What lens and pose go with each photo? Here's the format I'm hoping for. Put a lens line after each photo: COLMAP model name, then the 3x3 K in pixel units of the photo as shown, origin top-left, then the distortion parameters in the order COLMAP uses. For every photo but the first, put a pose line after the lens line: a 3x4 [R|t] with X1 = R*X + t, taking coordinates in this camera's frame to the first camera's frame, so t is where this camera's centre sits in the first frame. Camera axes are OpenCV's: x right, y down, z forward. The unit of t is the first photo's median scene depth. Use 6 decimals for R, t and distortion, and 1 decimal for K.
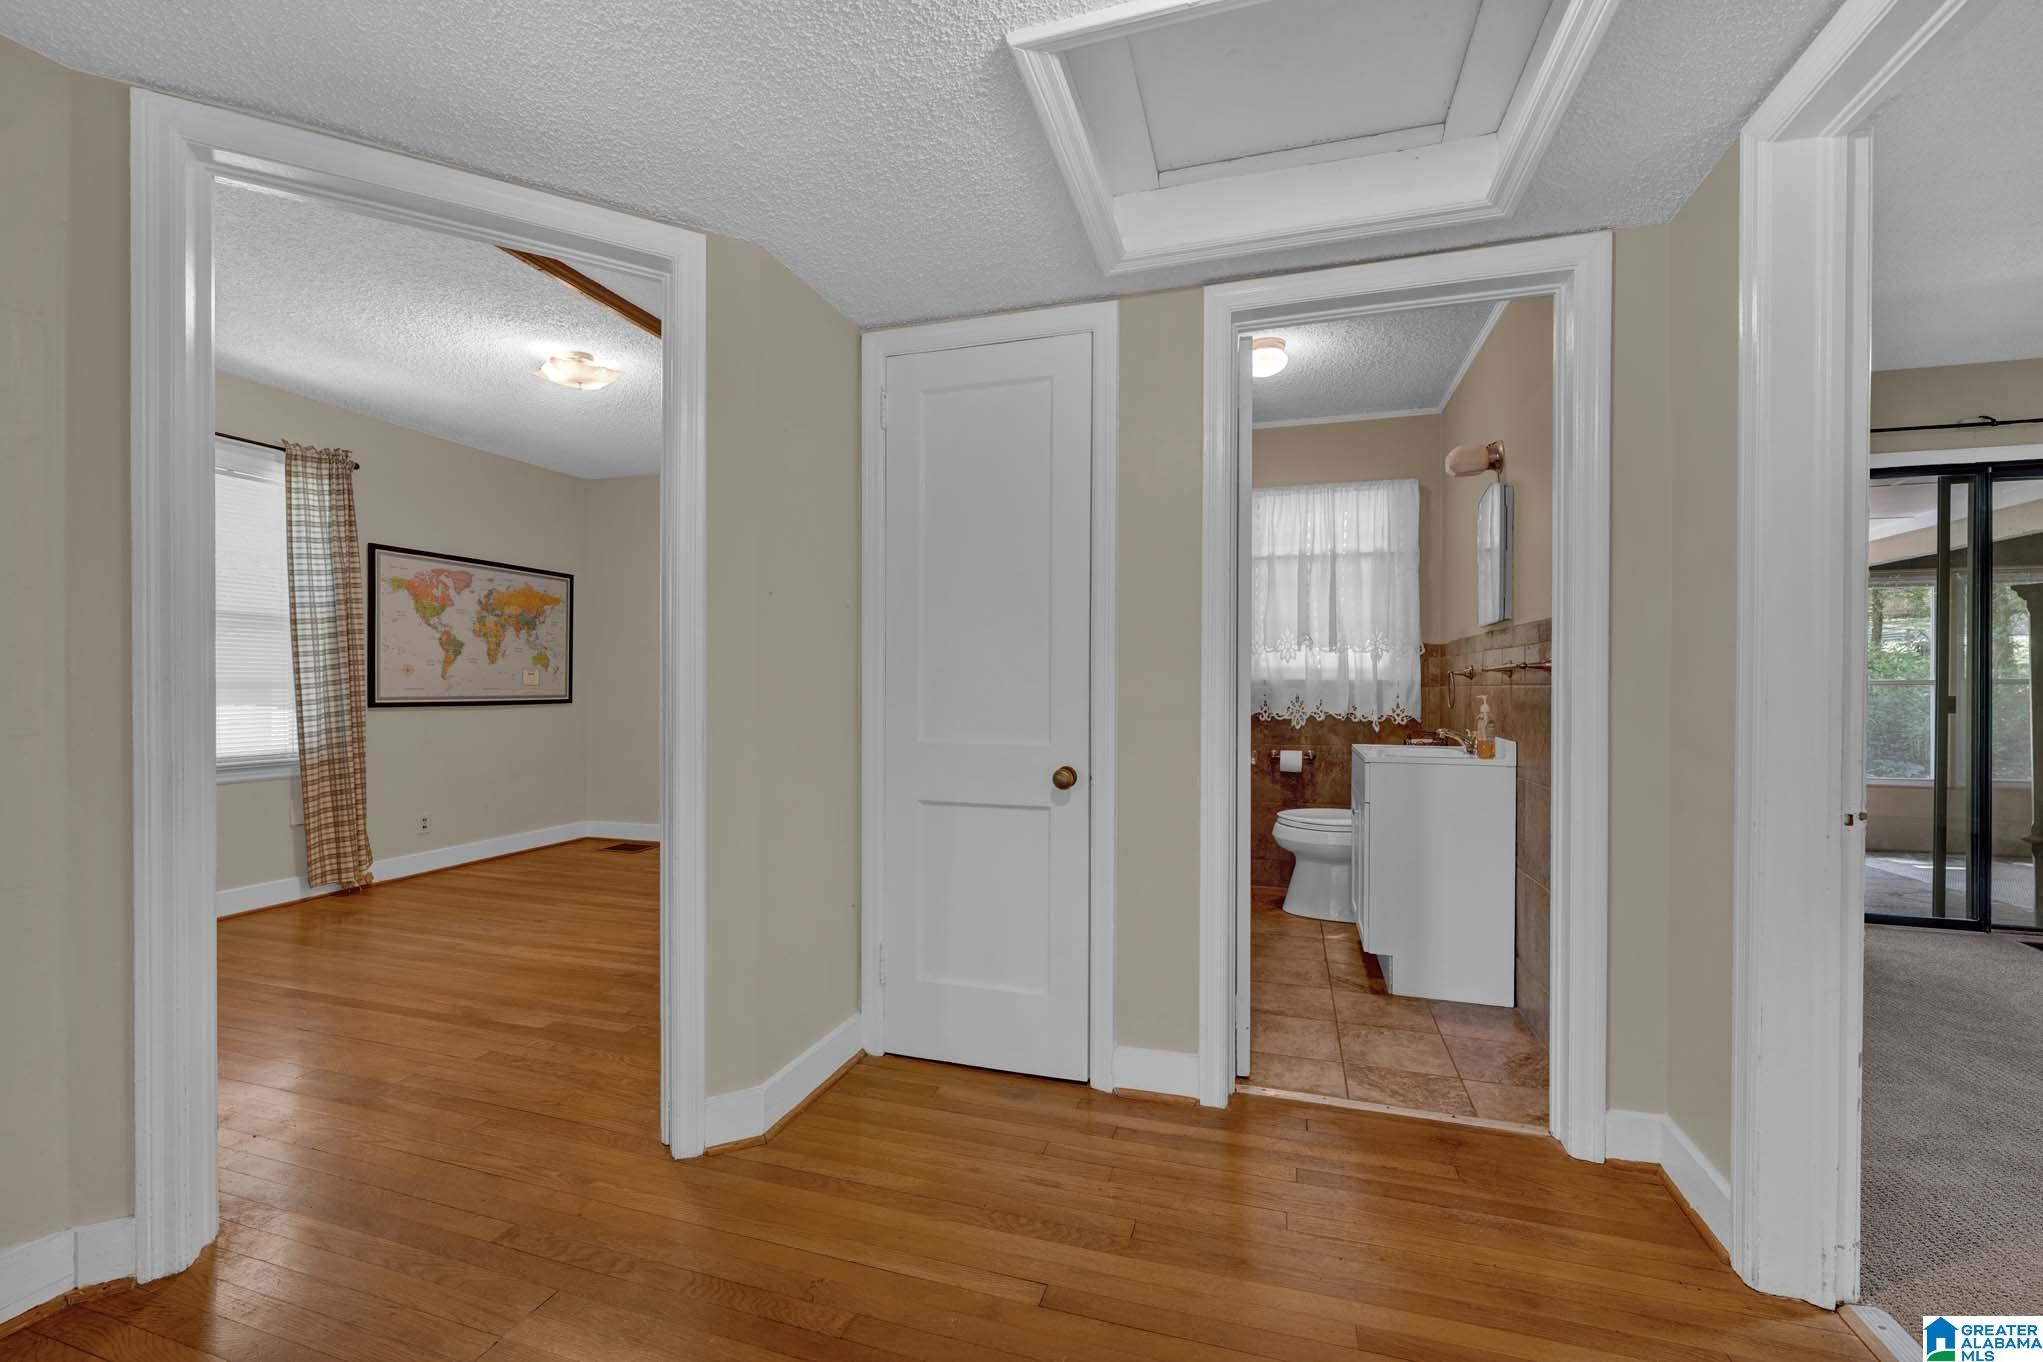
lens RADIAL K [[843.3, 0, 1017.7], [0, 843.3, 686.7], [0, 0, 1]] dist [-0.000589, 0.000020]
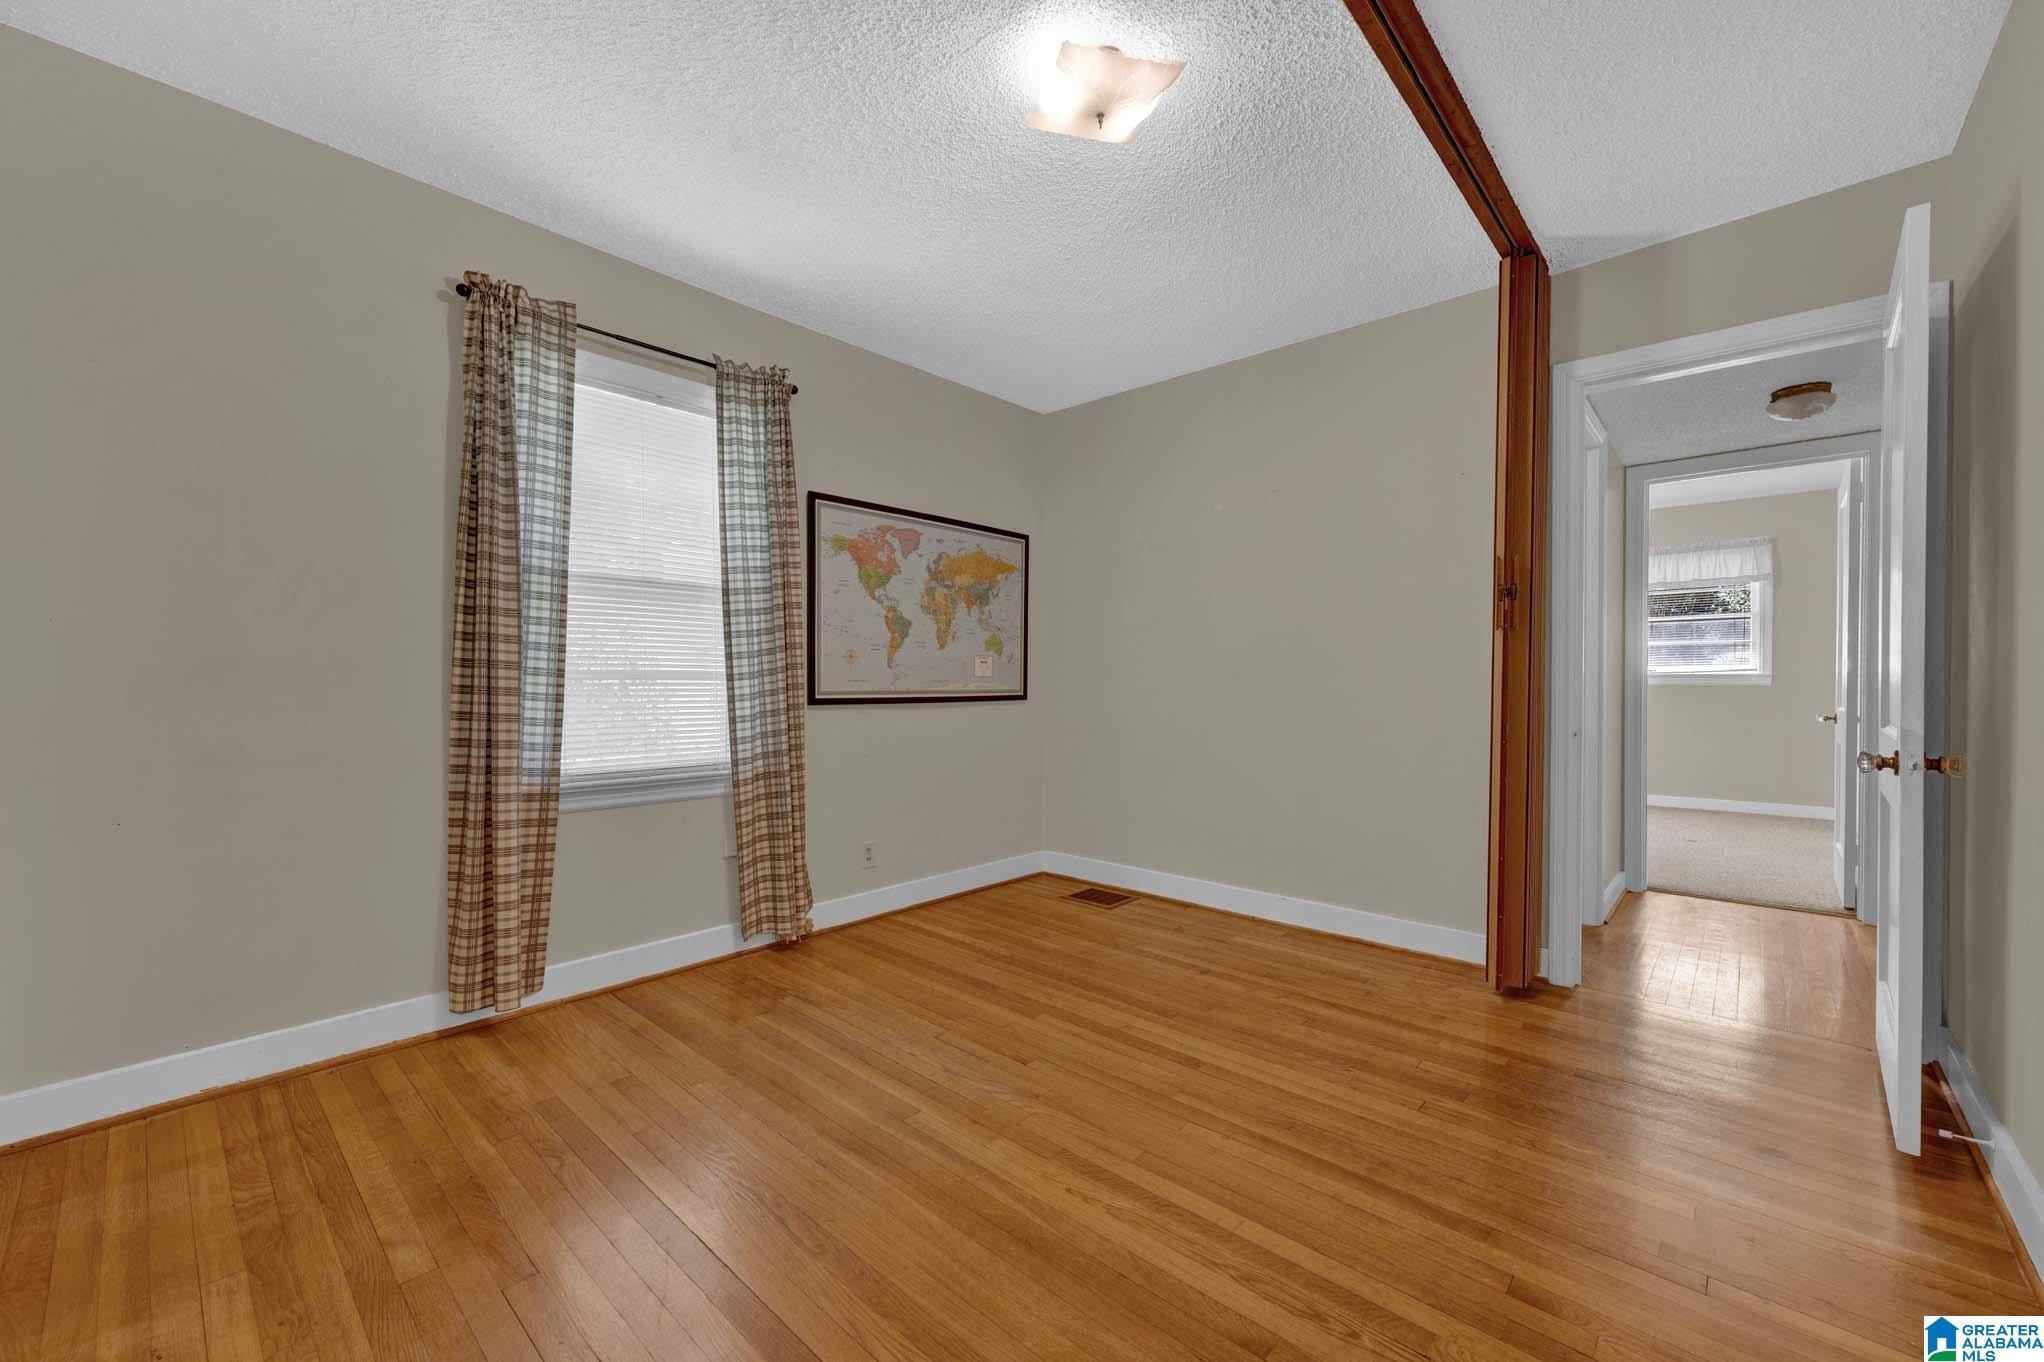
lens RADIAL K [[817.4, 0, 1019.0], [0, 817.4, 686.2], [0, 0, 1]] dist [0.000691, -0.000090]
pose [[0.905526, 0.001906, -0.424286, -0.287262], [-0.000176, 0.999992, 0.004115, 0.004739], [0.424290, -0.003652, 0.905519, 0.417840]]
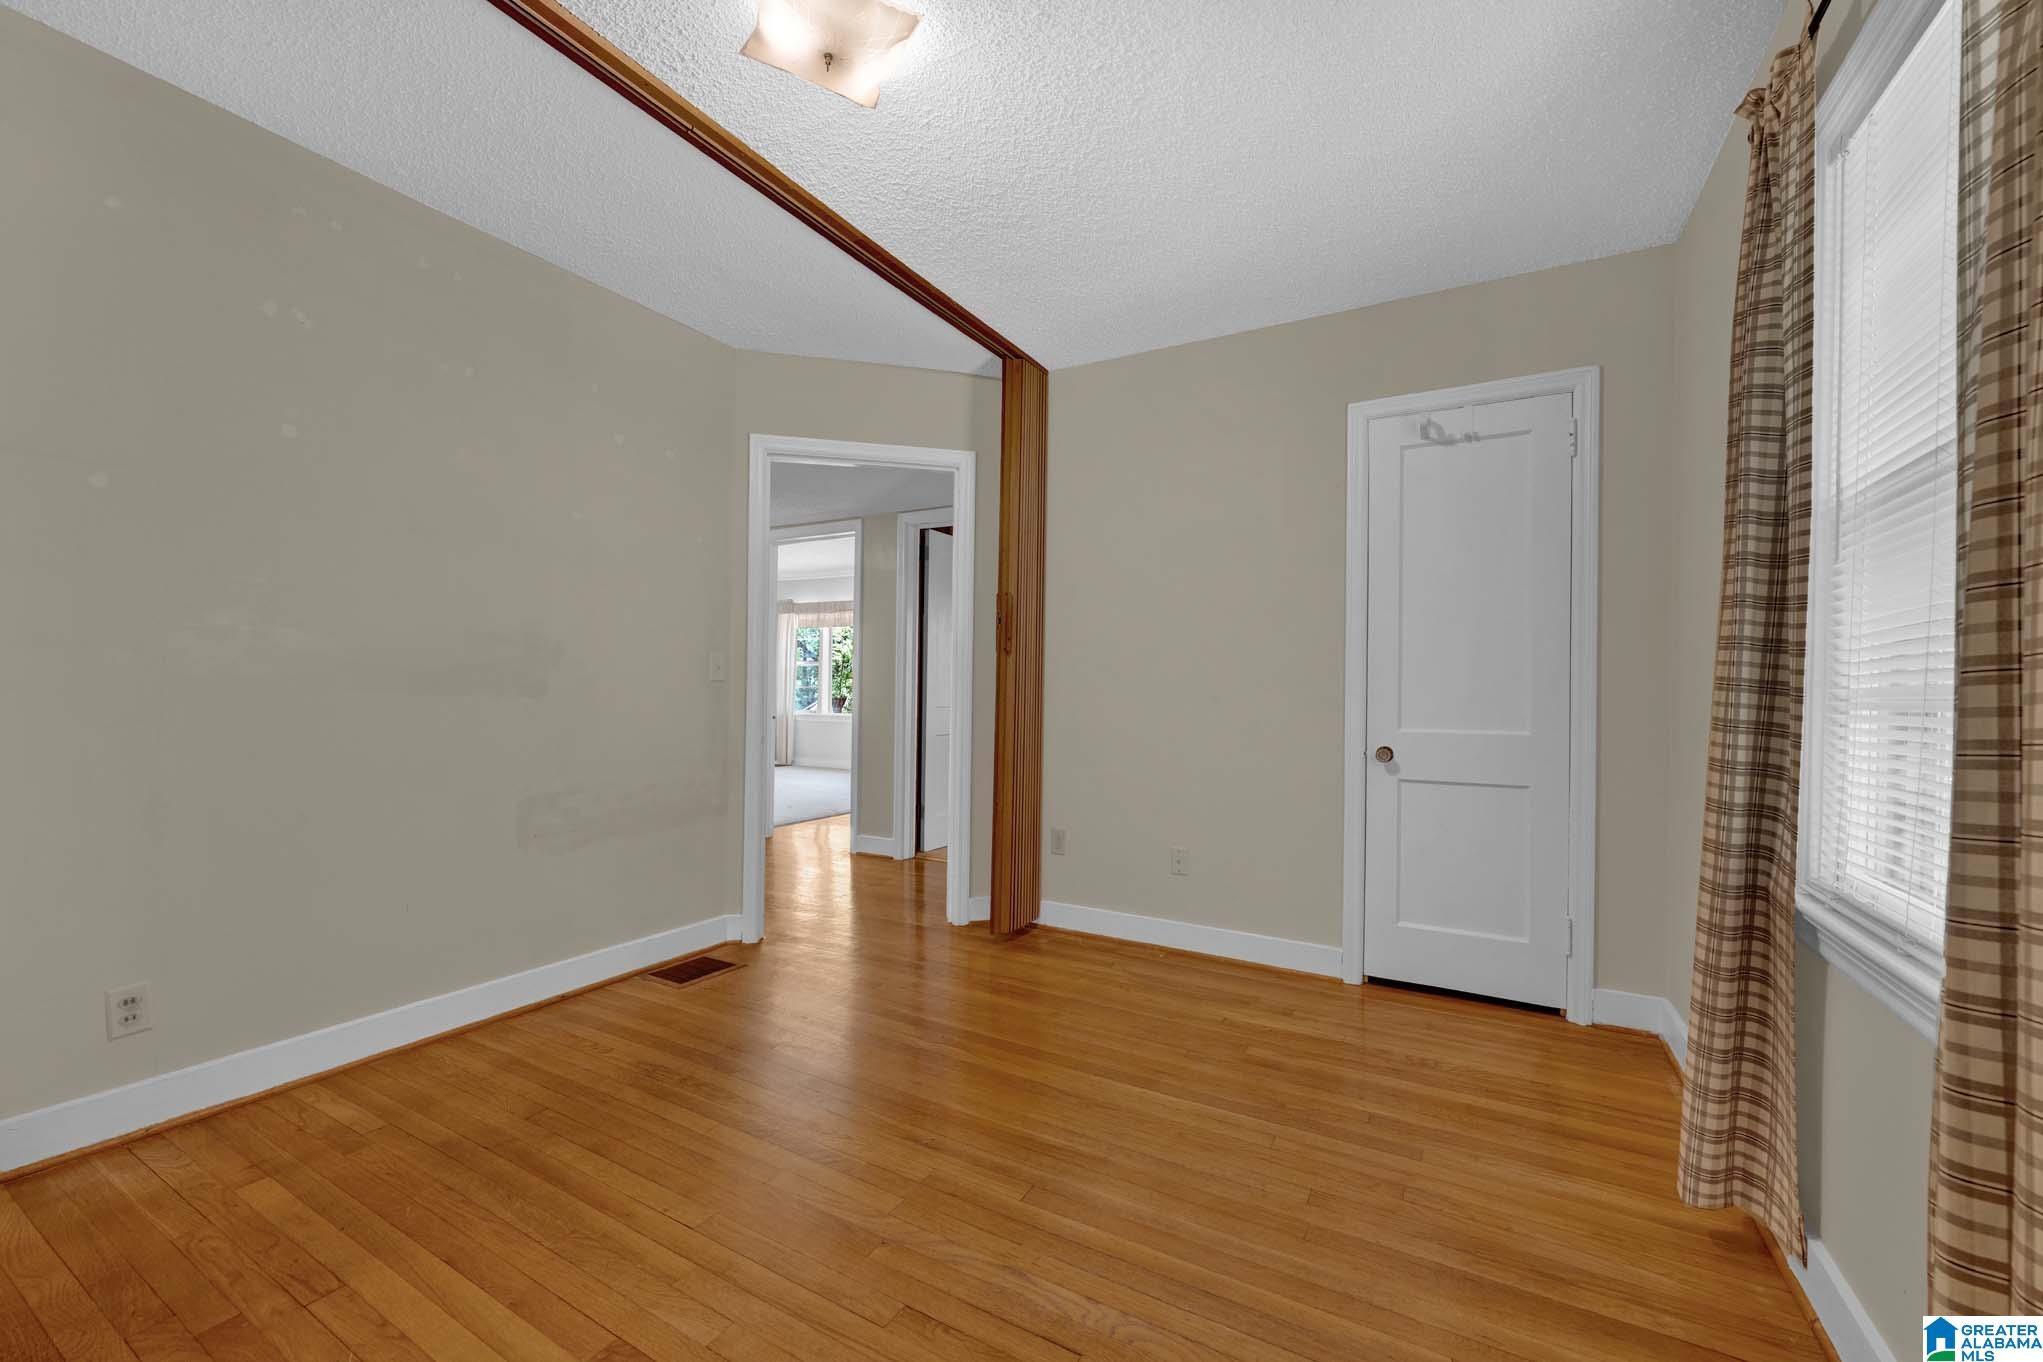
lens RADIAL K [[817.0, 0, 1018.5], [0, 817.0, 686.2], [0, 0, 1]] dist [0.000691, -0.000090]
pose [[-0.975345, -0.017492, 0.219992, -0.616388], [-0.018828, 0.999815, -0.003978, 0.000970], [-0.219882, -0.008022, -0.975494, 1.203544]]
